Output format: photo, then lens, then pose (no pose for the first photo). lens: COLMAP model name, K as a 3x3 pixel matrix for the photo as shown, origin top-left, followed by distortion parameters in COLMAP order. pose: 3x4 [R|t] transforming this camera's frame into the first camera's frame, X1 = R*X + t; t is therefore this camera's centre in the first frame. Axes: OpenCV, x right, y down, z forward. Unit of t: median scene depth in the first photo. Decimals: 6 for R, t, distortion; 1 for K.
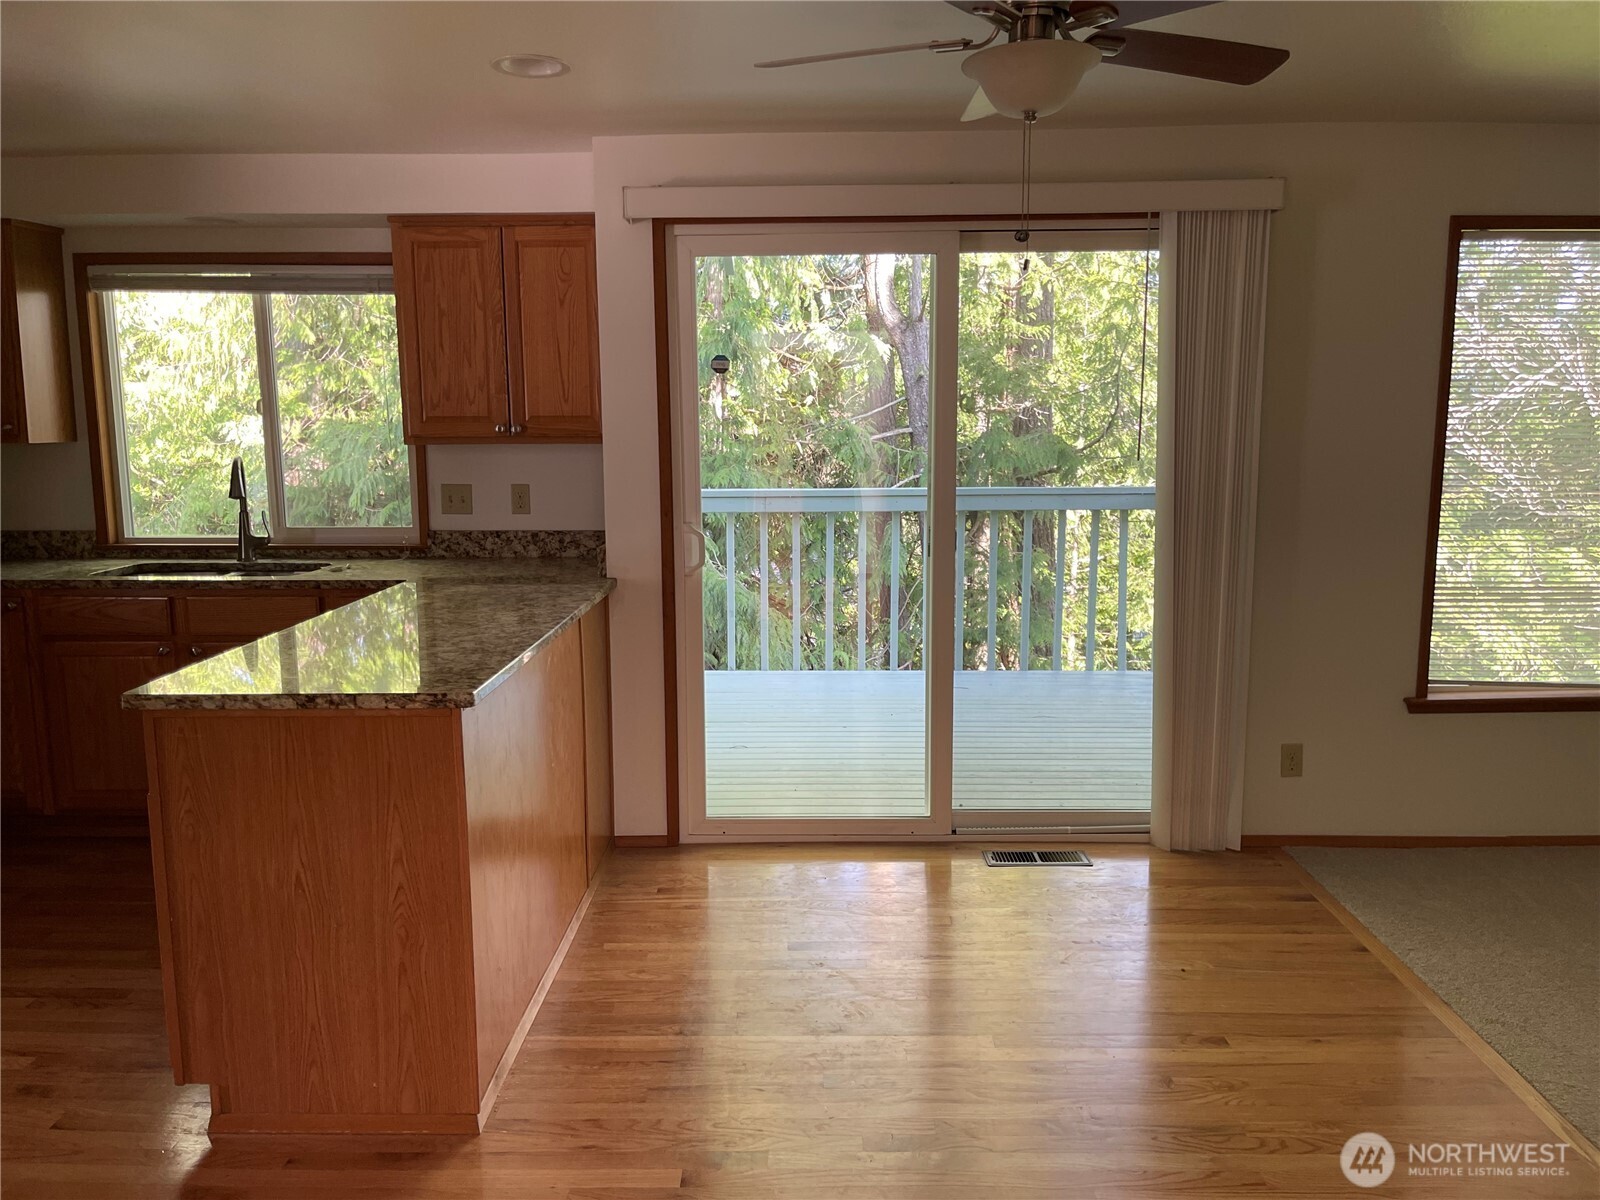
lens RADIAL K [[1214.6, 0, 792.3], [0, 1214.6, 608.4], [0, 0, 1]] dist [0.064772, -0.080999]
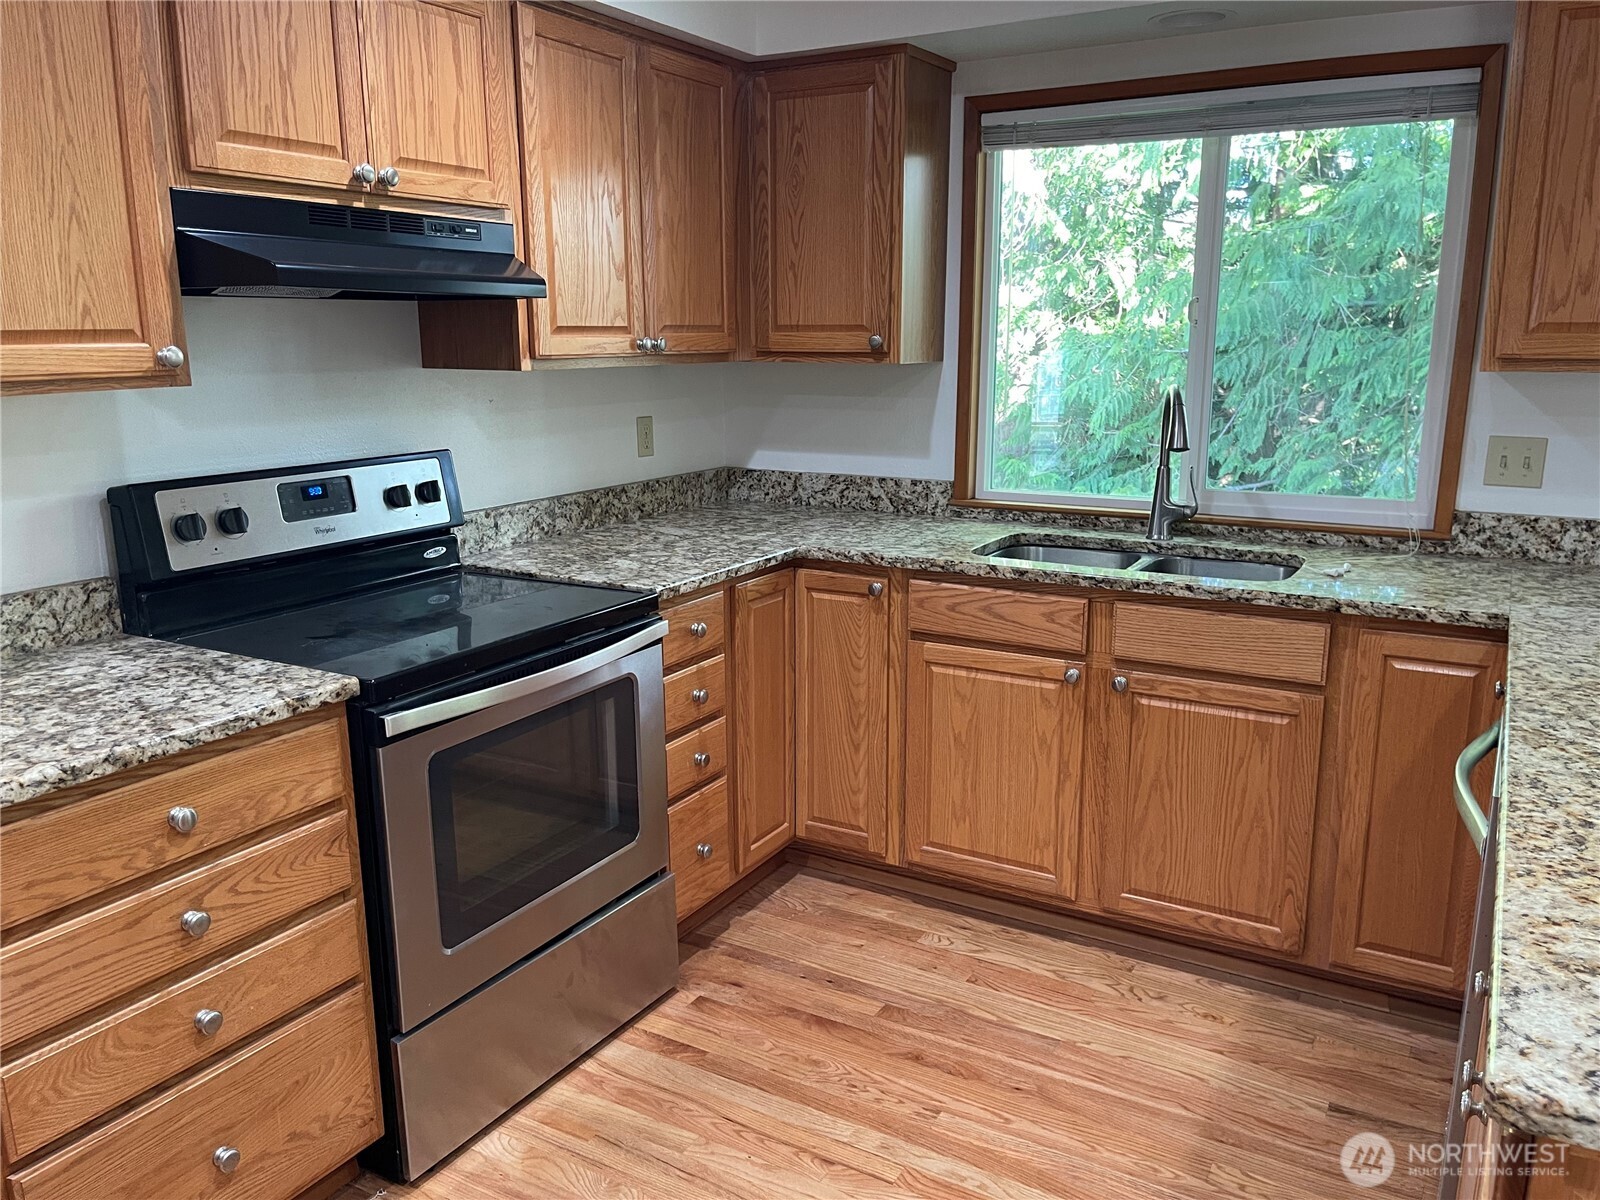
lens RADIAL K [[1214.6, 0, 804.0], [0, 1214.6, 604.6], [0, 0, 1]] dist [0.064772, -0.080999]
pose [[0.876866, 0.107060, -0.468662, -0.306439], [-0.074782, 0.993397, 0.087012, -0.048738], [0.474883, -0.041251, 0.879082, 0.315435]]
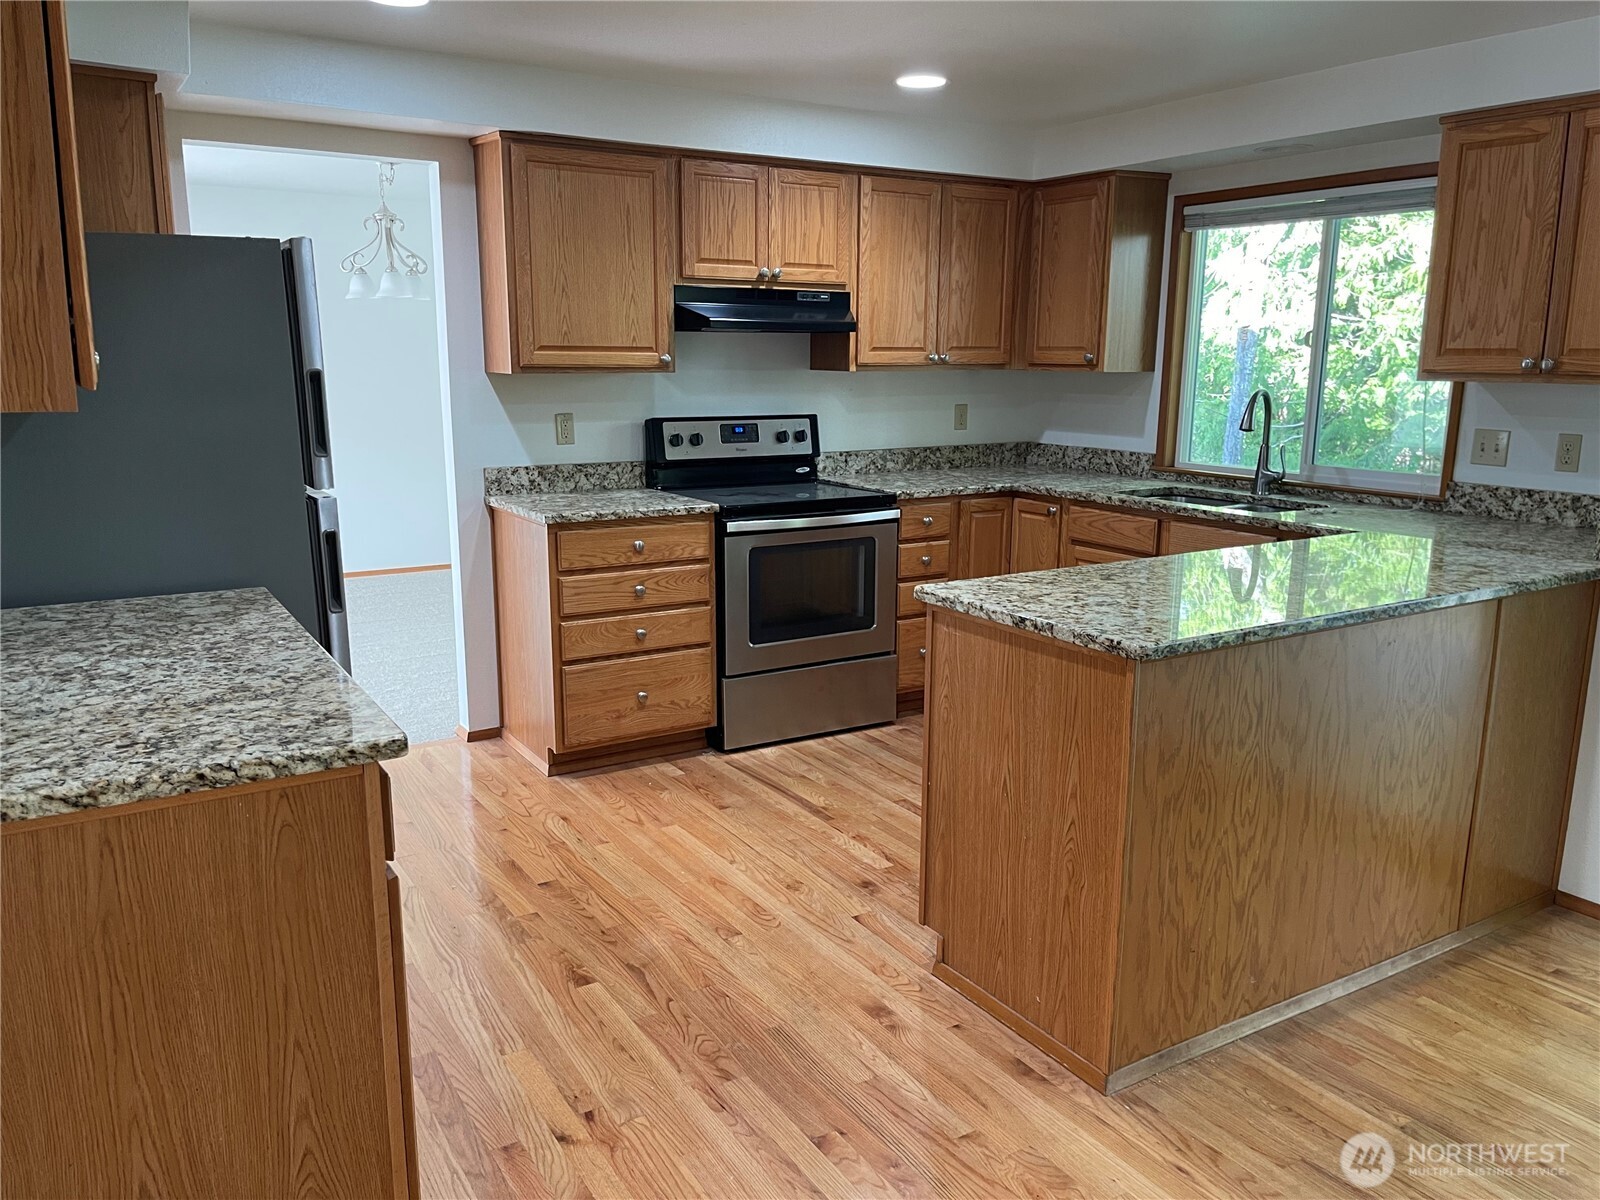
lens RADIAL K [[1214.6, 0, 803.4], [0, 1214.6, 614.3], [0, 0, 1]] dist [0.064772, -0.080999]
pose [[0.546434, 0.185153, -0.816779, 0.192869], [-0.138568, 0.981802, 0.129858, -0.021764], [0.825959, 0.042220, 0.562146, 0.139001]]
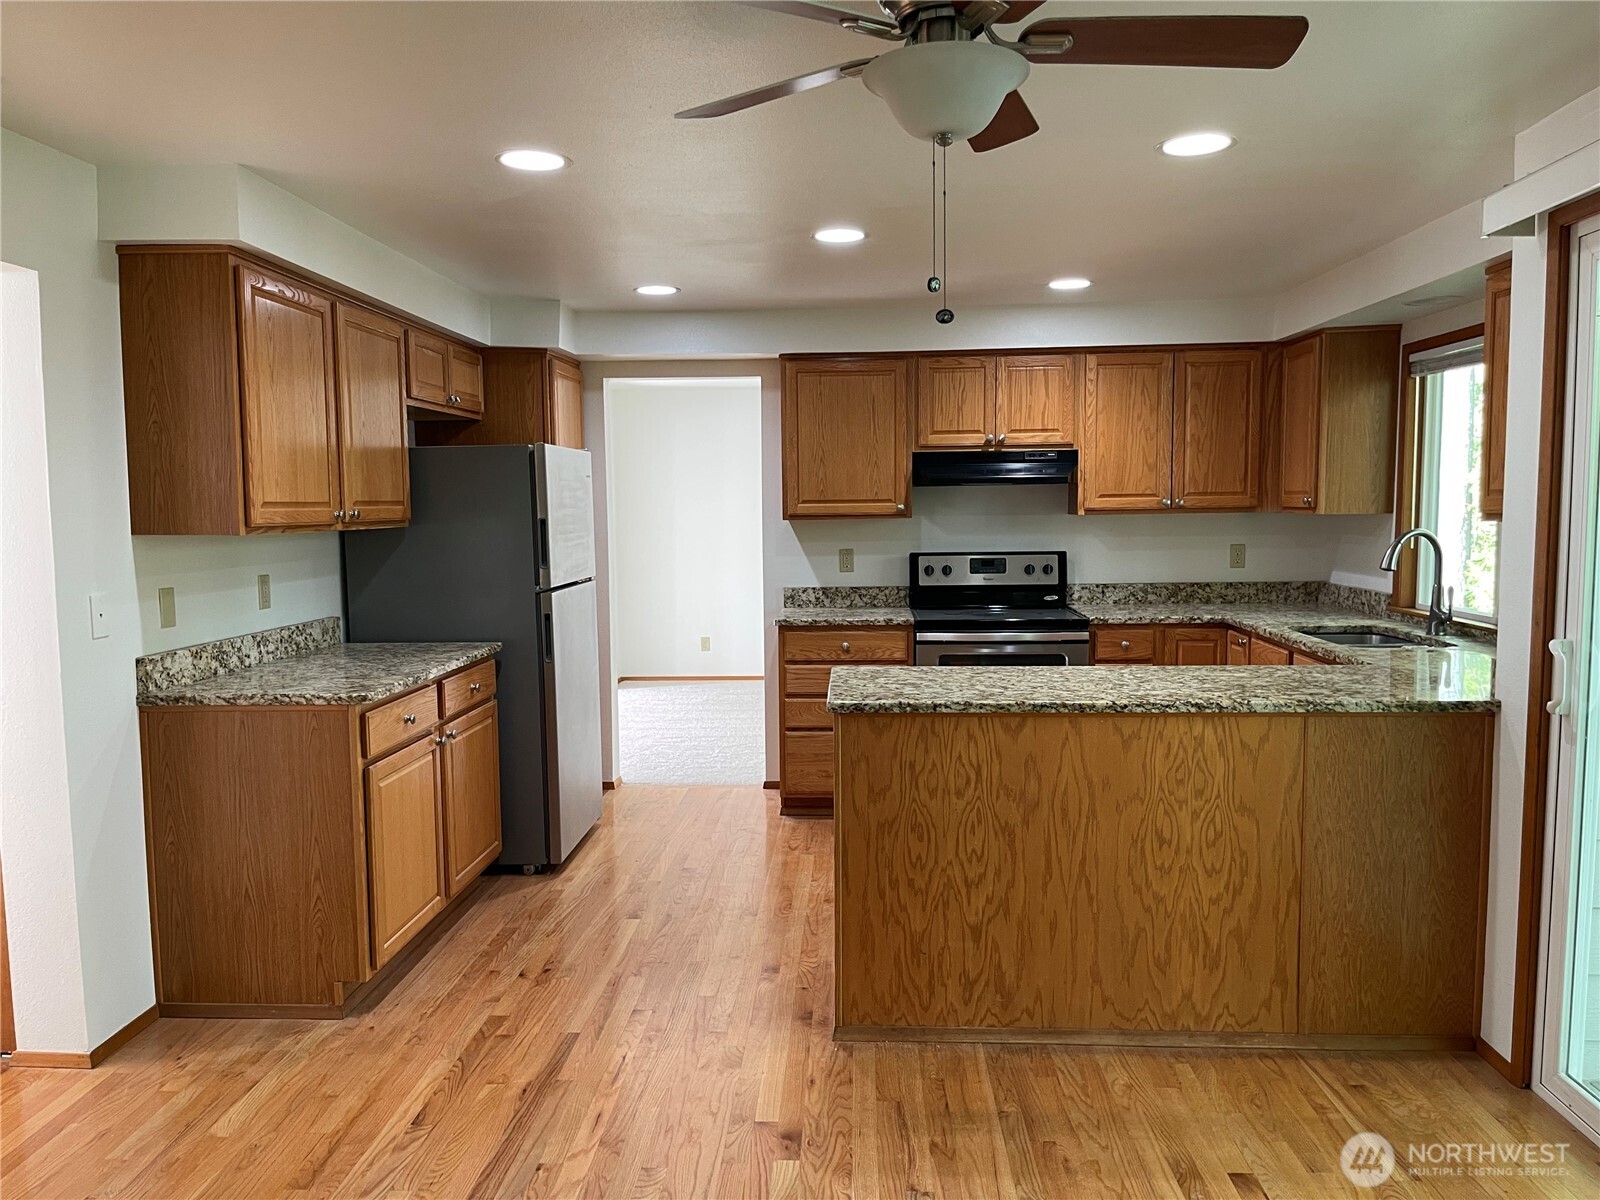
lens RADIAL K [[1214.6, 0, 799.3], [0, 1214.6, 607.9], [0, 0, 1]] dist [0.064772, -0.080999]
pose [[-0.031834, 0.092693, -0.995186, 0.576000], [-0.143551, 0.984943, 0.096331, -0.085286], [0.989131, 0.145927, -0.018048, 0.527358]]
